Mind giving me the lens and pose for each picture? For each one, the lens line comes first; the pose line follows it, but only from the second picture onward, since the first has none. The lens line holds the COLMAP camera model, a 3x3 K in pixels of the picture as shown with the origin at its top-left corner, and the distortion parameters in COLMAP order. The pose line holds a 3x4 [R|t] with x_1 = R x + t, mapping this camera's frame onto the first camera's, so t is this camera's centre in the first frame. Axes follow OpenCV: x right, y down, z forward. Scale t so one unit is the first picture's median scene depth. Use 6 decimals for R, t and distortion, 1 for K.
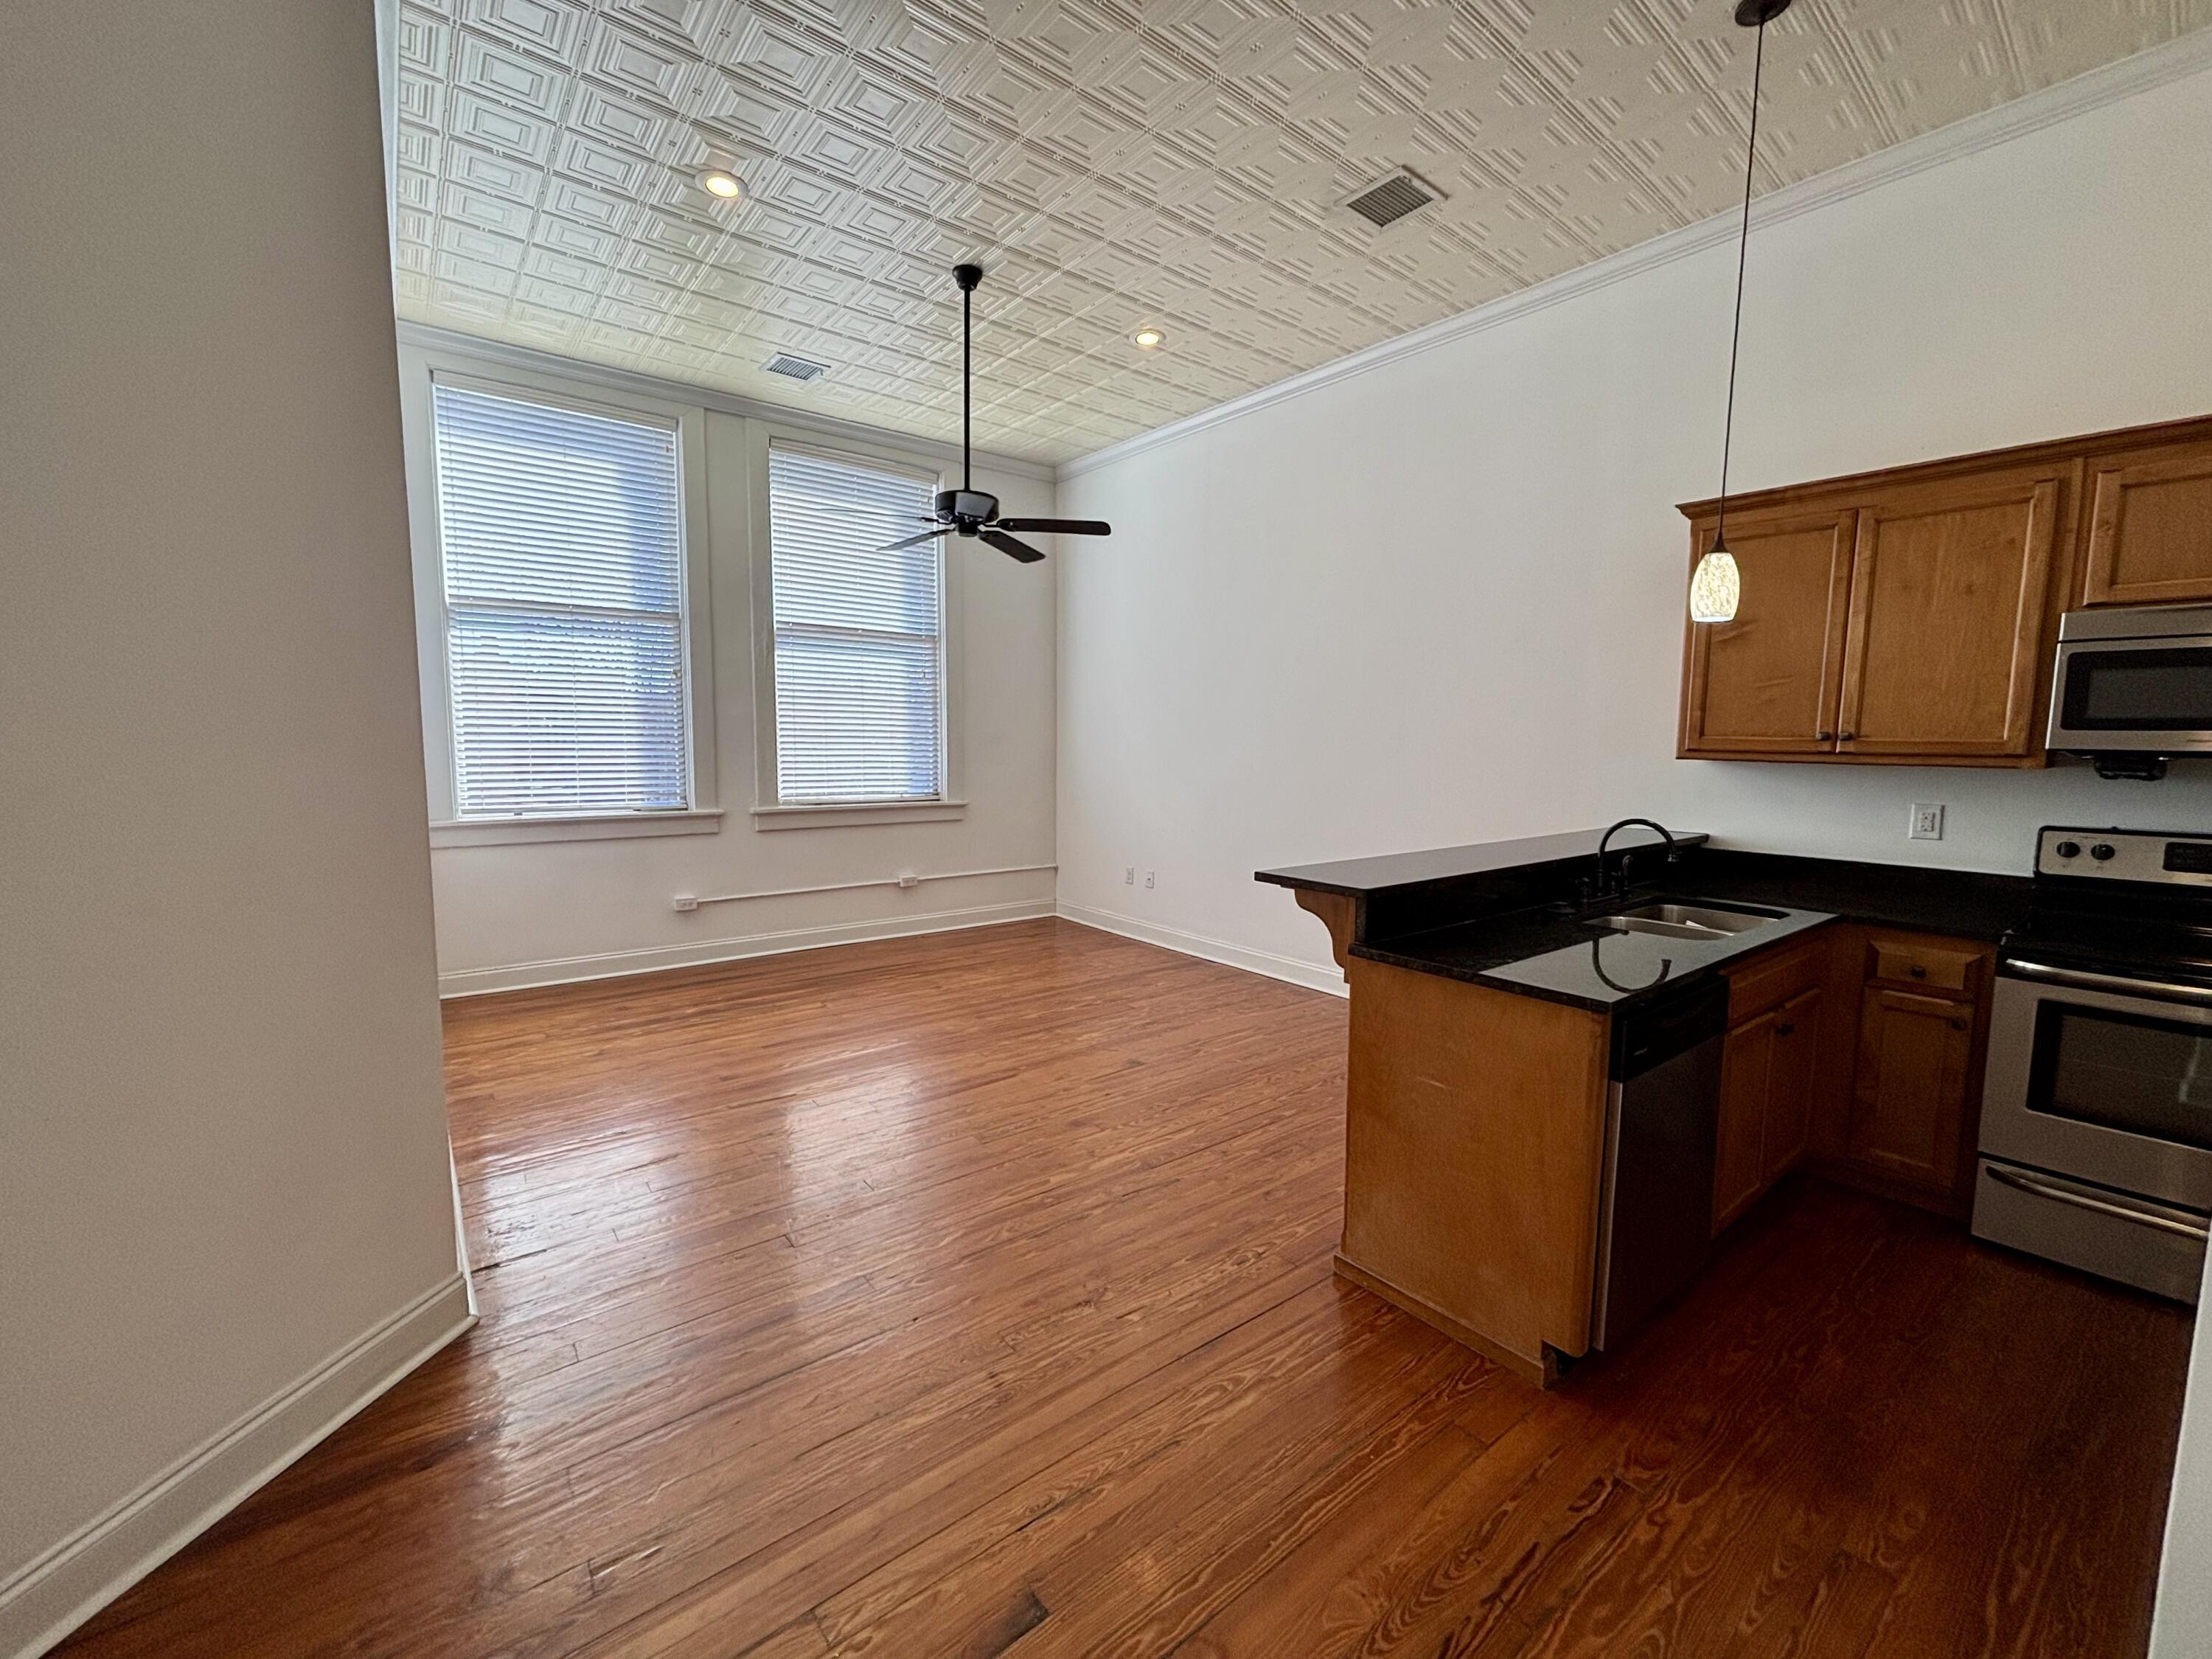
lens RADIAL K [[887.2, 0, 1106.9], [0, 887.2, 828.5], [0, 0, 1]] dist [-0.008521, 0.000228]
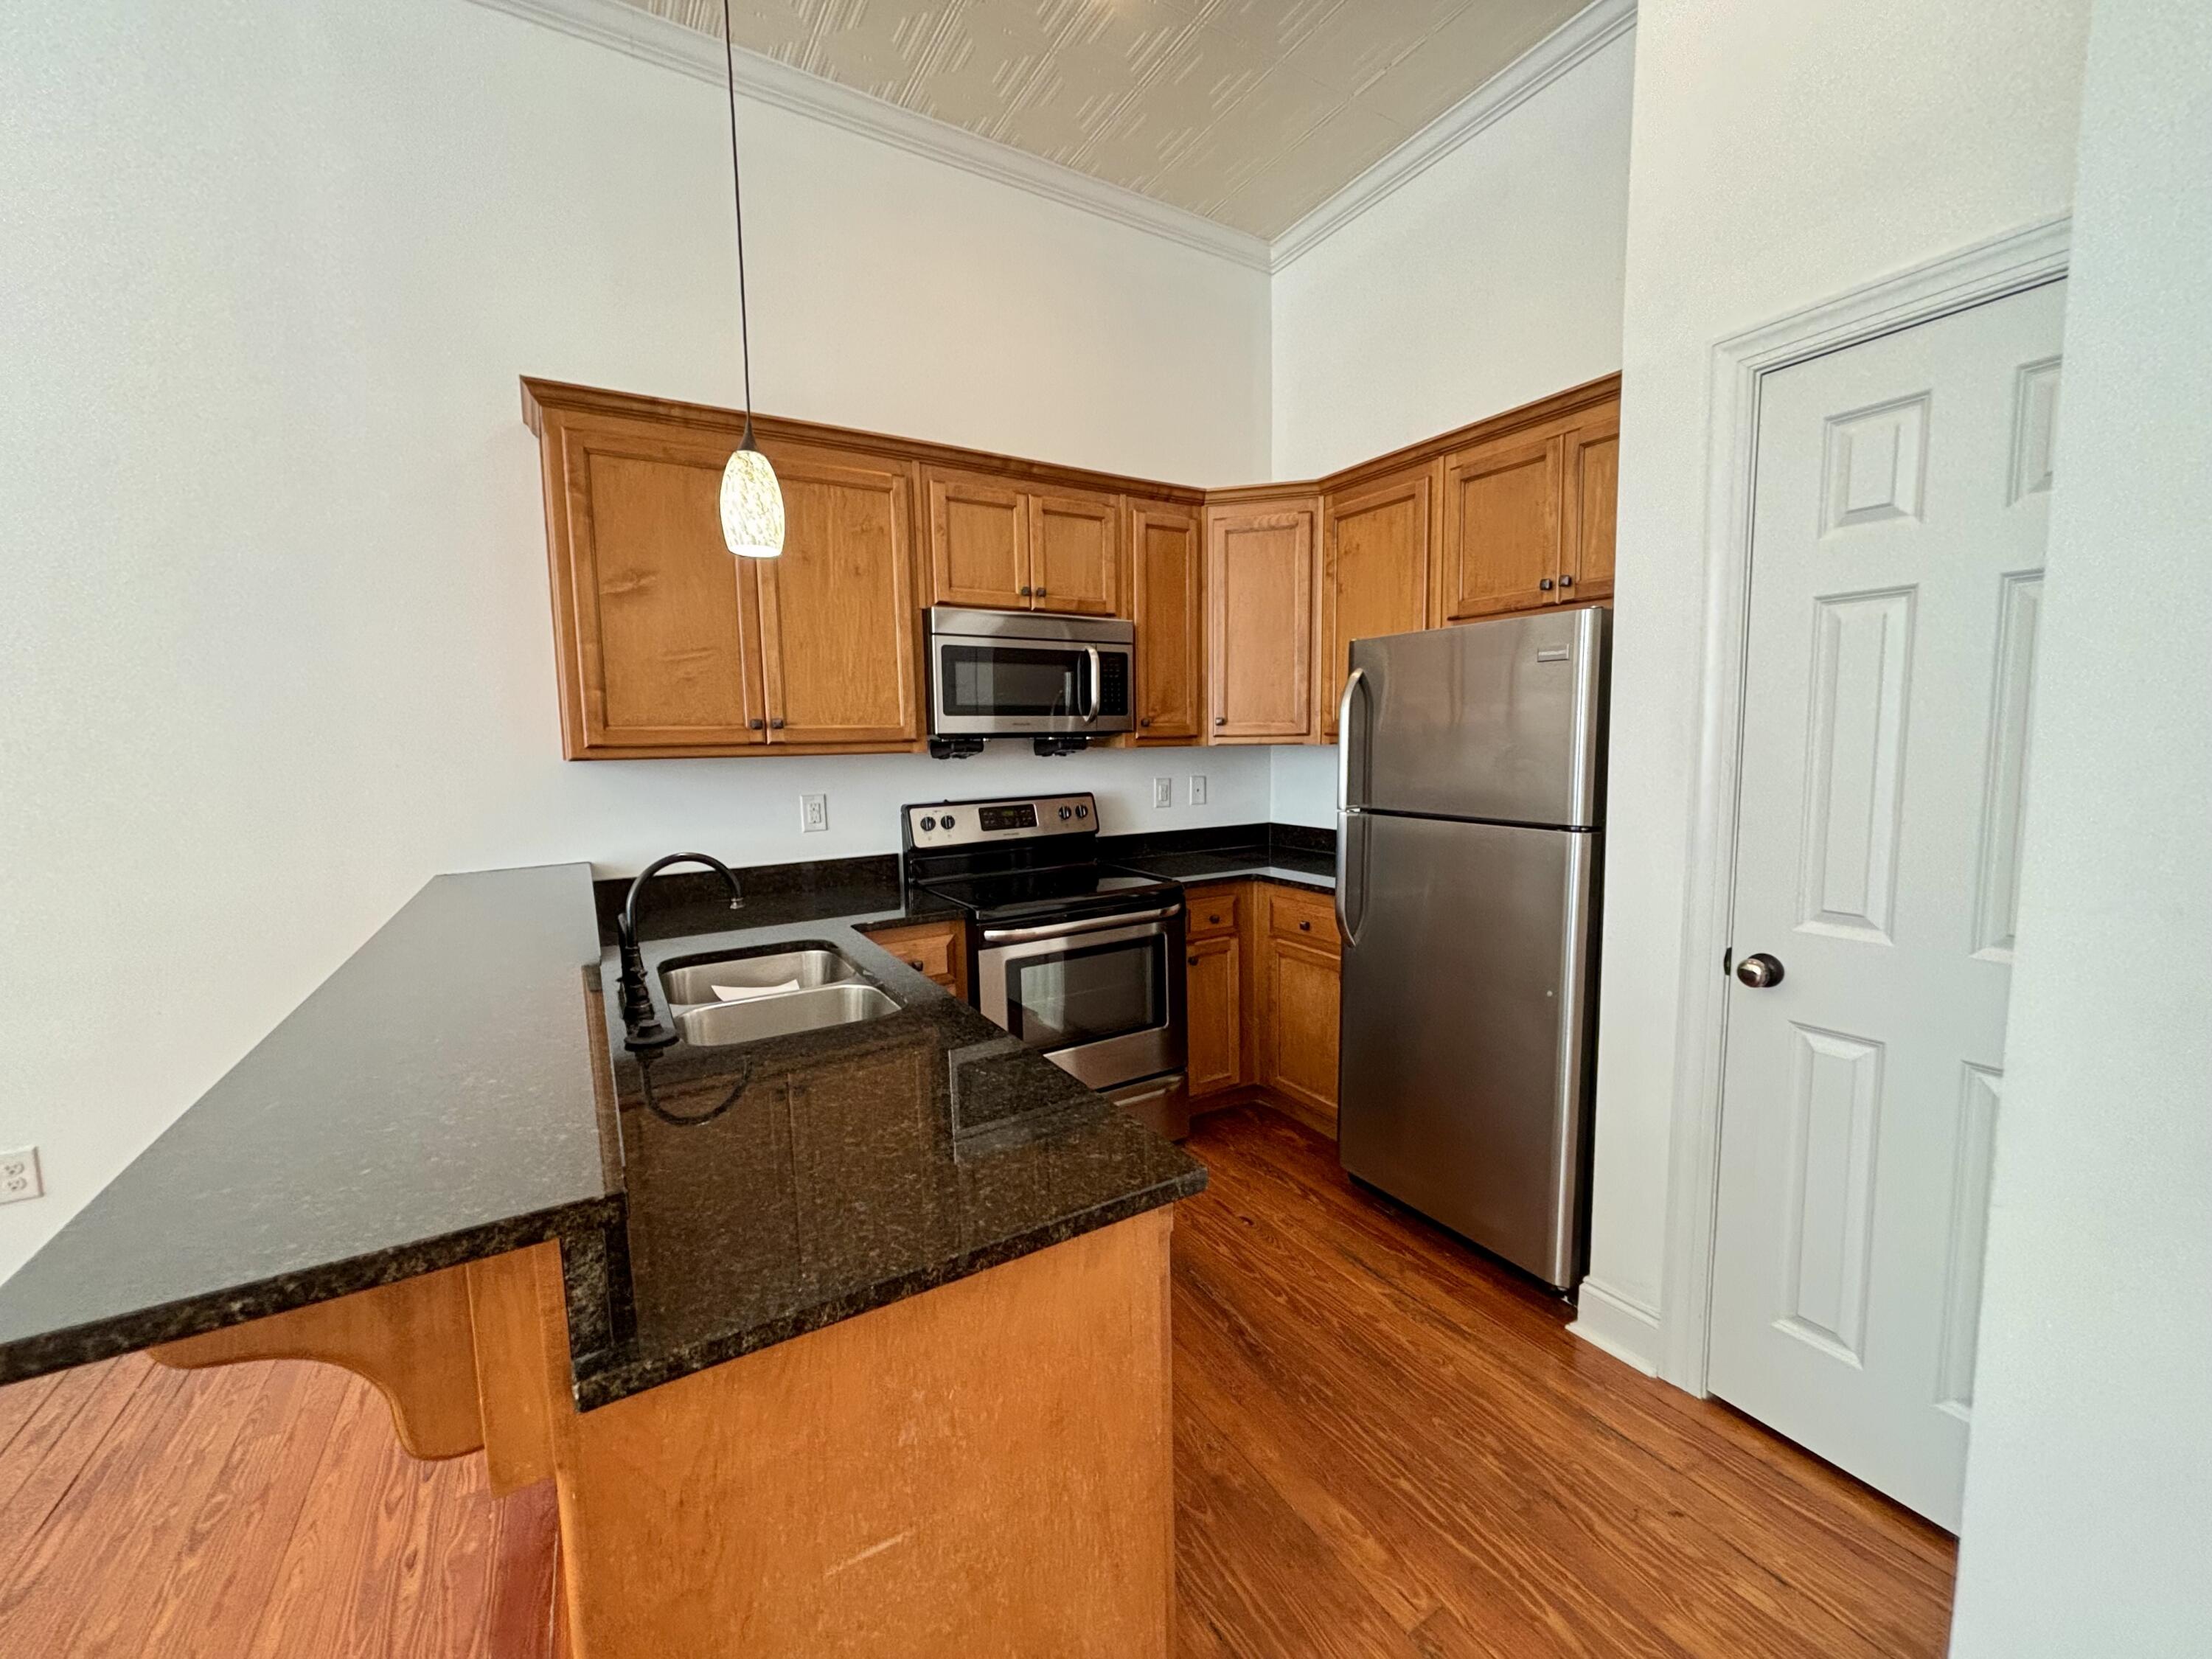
lens RADIAL K [[887.2, 0, 1106.9], [0, 887.2, 828.5], [0, 0, 1]] dist [-0.008521, 0.000228]
pose [[0.123463, -0.116247, 0.985517, 0.013462], [0.124148, 0.987122, 0.100884, -0.050284], [-0.984553, 0.109894, 0.136305, 0.570257]]
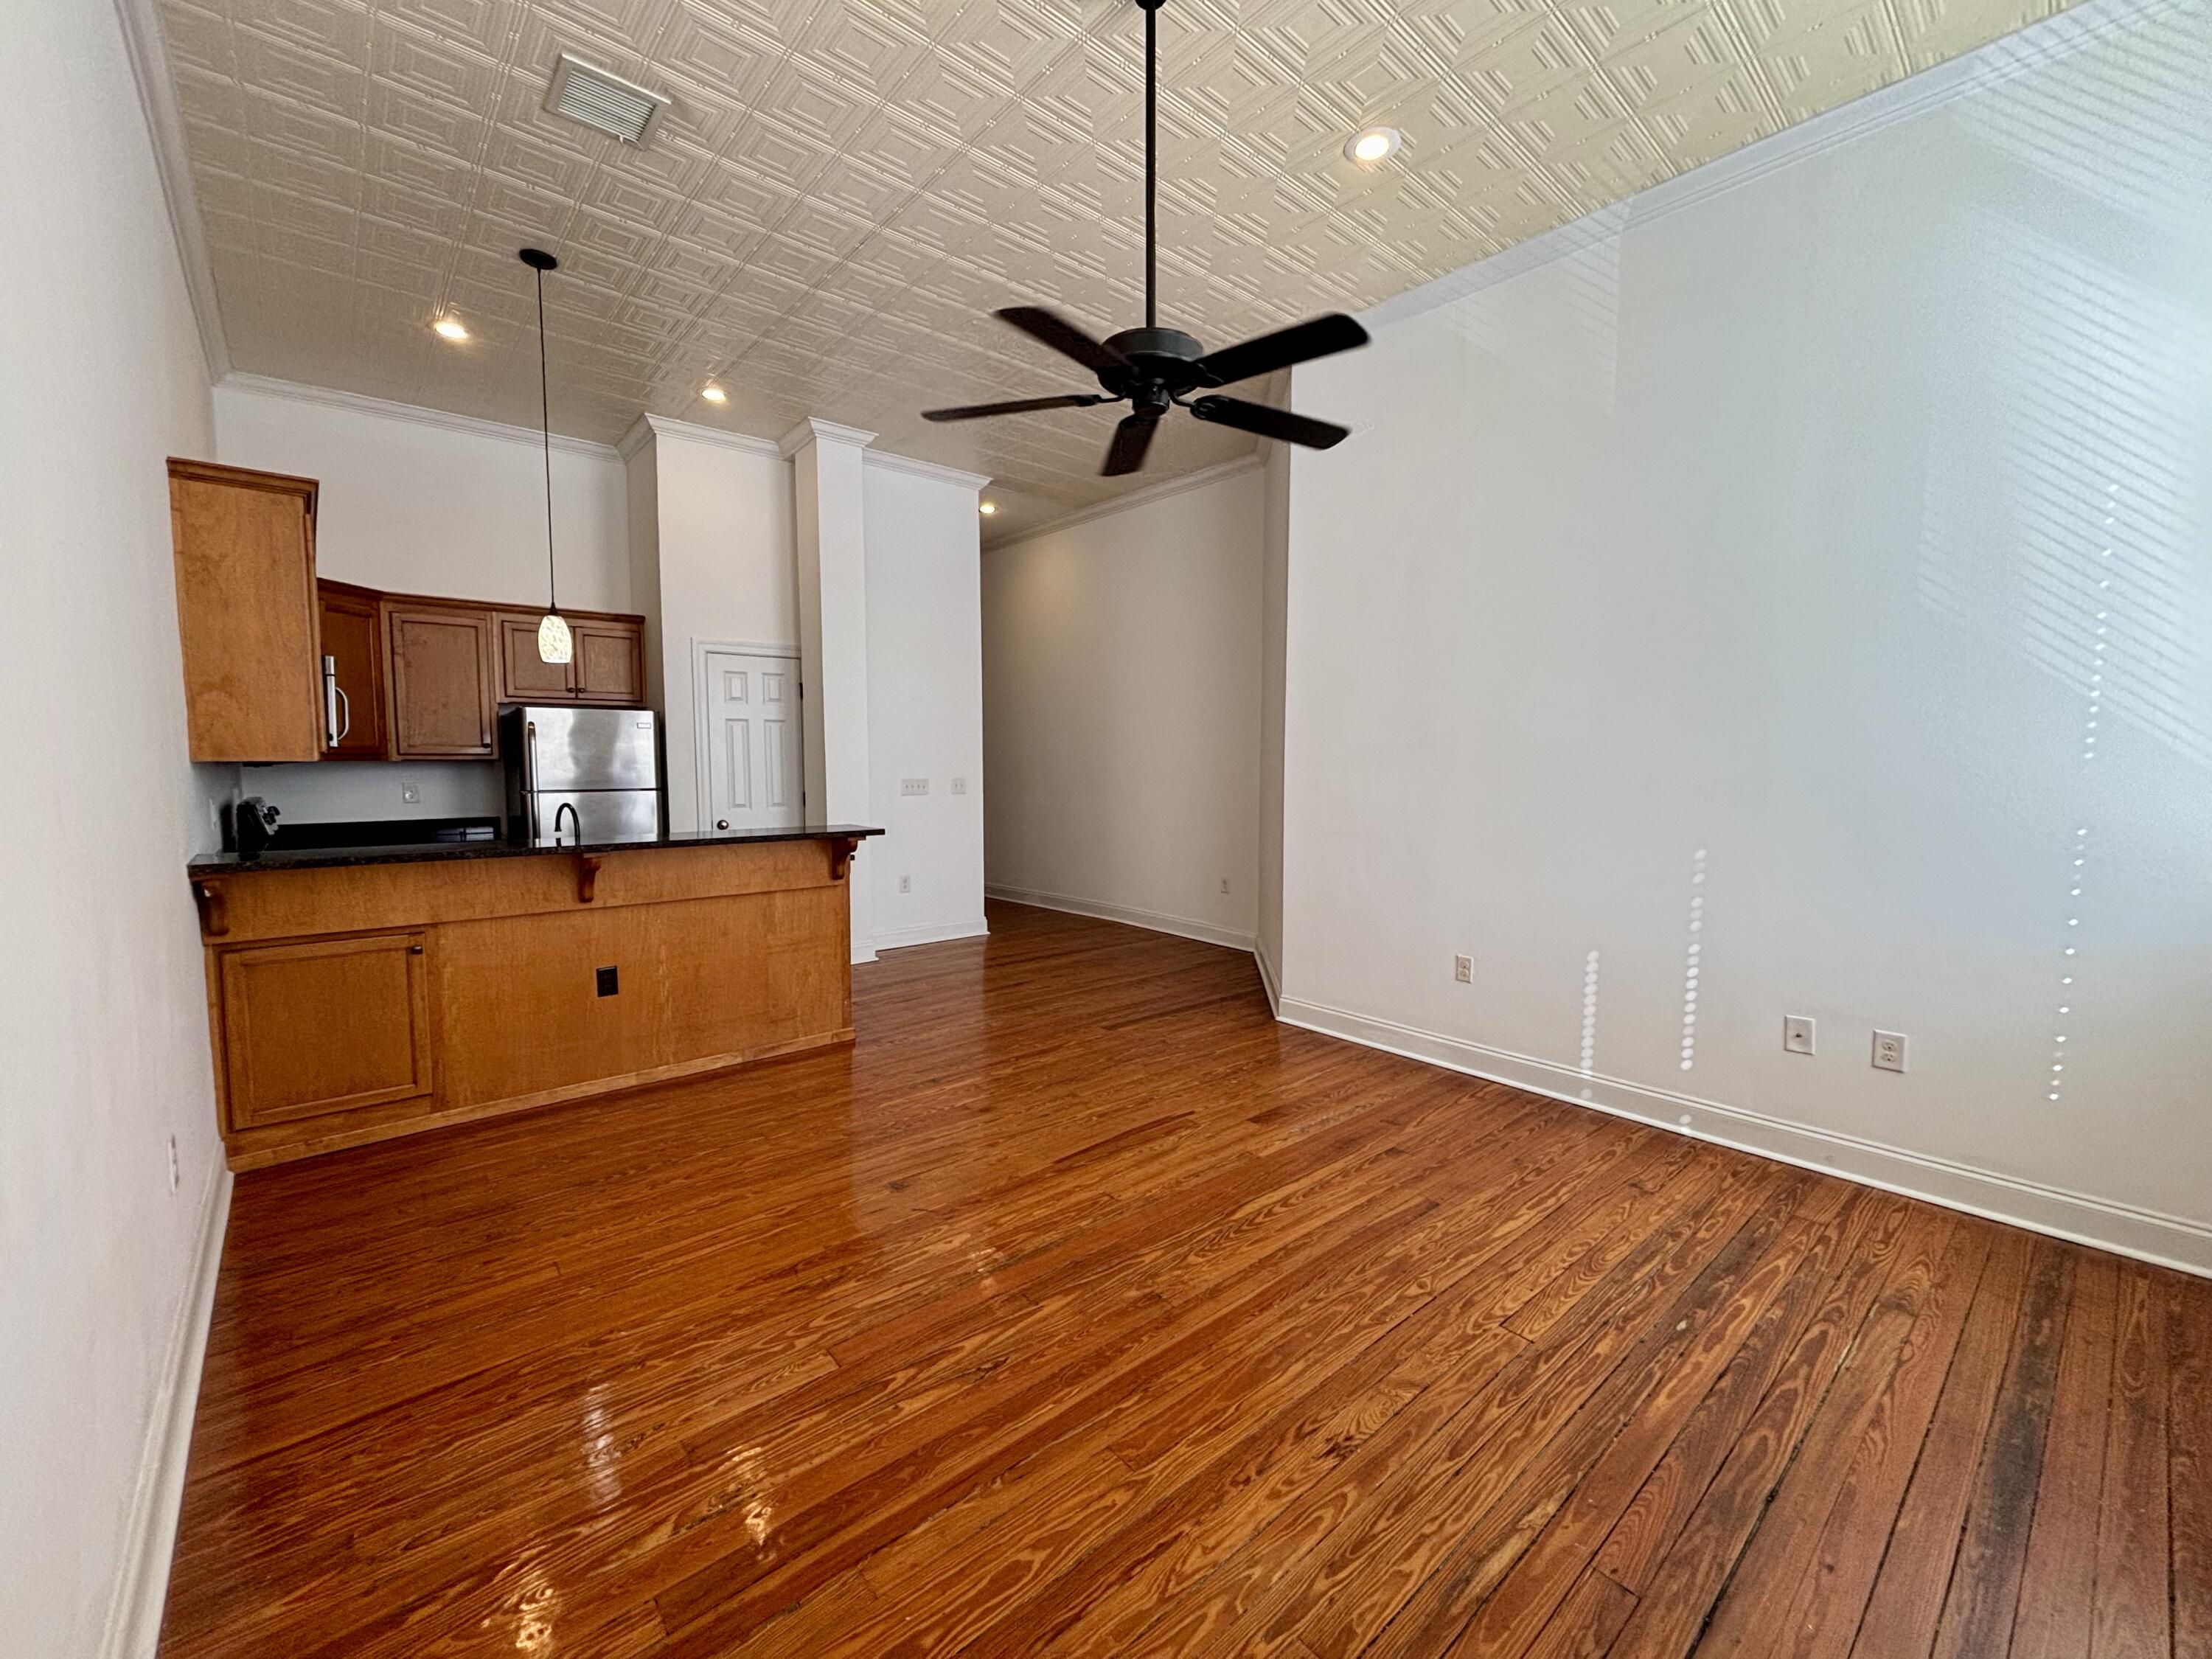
lens RADIAL K [[887.2, 0, 1106.9], [0, 887.2, 828.5], [0, 0, 1]] dist [-0.008521, 0.000228]
pose [[-0.998666, -0.009246, -0.050808, -0.135963], [-0.018465, 0.982732, 0.184114, -0.222406], [0.048229, 0.184806, -0.981591, 2.251099]]
